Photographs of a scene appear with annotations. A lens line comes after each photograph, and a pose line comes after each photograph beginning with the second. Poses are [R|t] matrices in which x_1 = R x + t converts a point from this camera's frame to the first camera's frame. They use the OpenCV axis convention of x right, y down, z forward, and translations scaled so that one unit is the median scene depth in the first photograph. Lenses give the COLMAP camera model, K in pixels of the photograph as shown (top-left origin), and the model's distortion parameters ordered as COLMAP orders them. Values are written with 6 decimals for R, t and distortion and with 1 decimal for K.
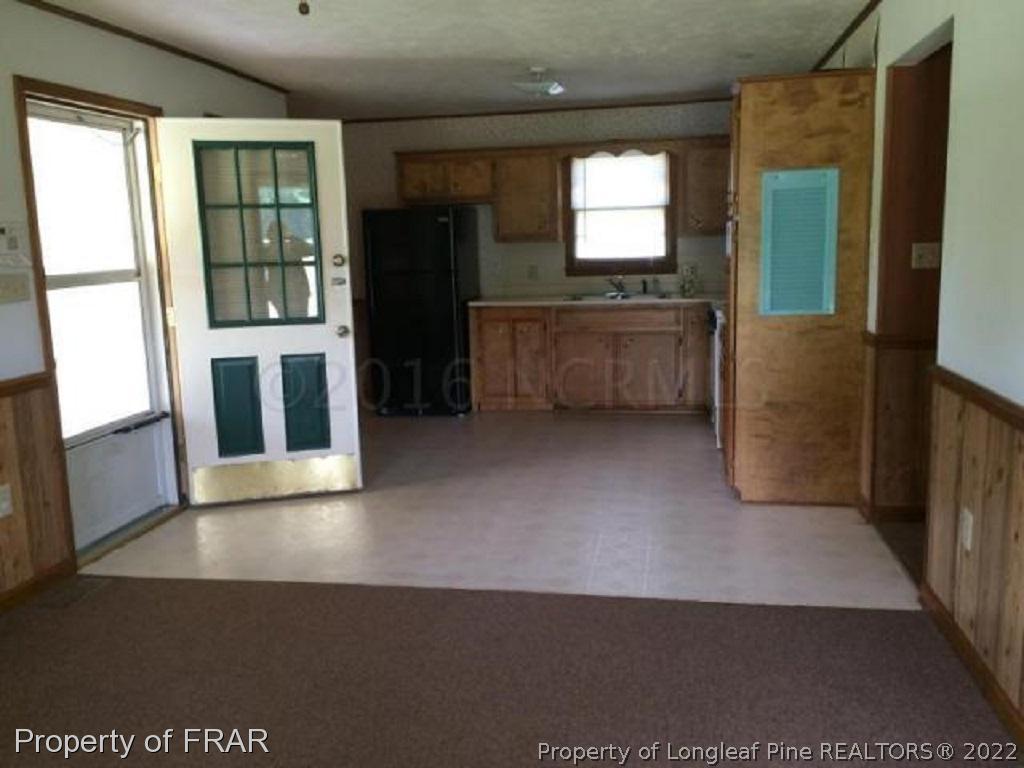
lens RADIAL K [[907.8, 0, 511.1], [0, 907.8, 383.6], [0, 0, 1]] dist [0.046166, -0.002370]
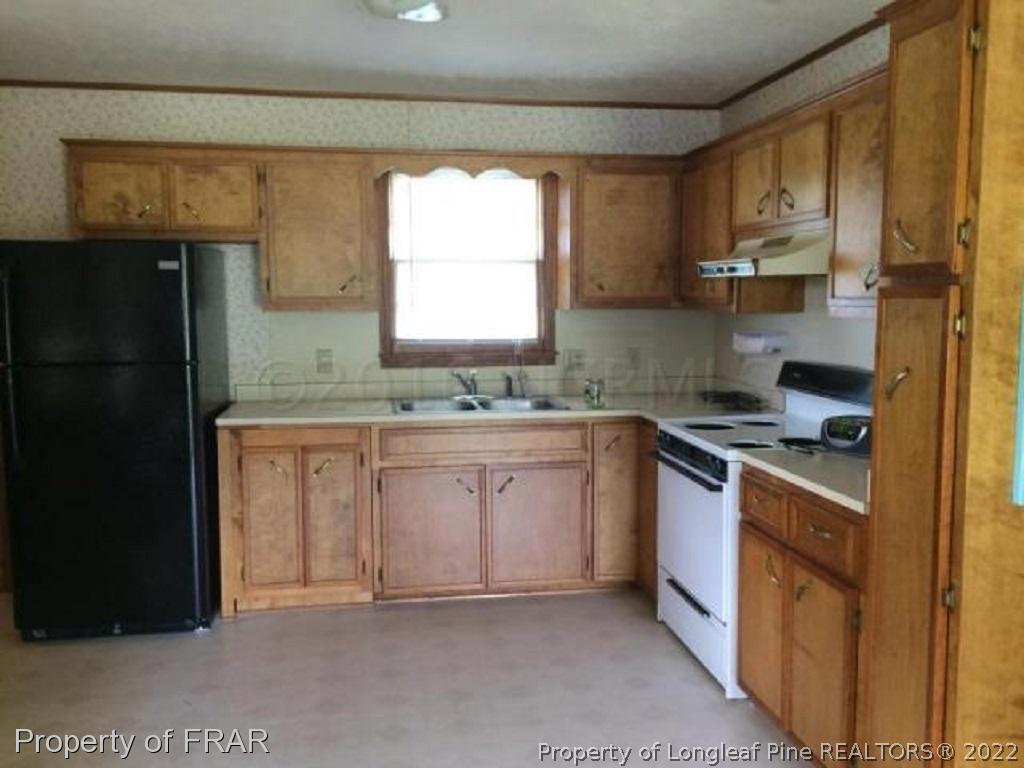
lens RADIAL K [[907.8, 0, 514.3], [0, 907.8, 385.9], [0, 0, 1]] dist [0.046166, -0.002370]
pose [[0.941167, -0.004716, 0.337908, -0.062337], [0.027048, 0.997746, -0.061412, -0.068745], [-0.336857, 0.066939, 0.939173, 0.414945]]
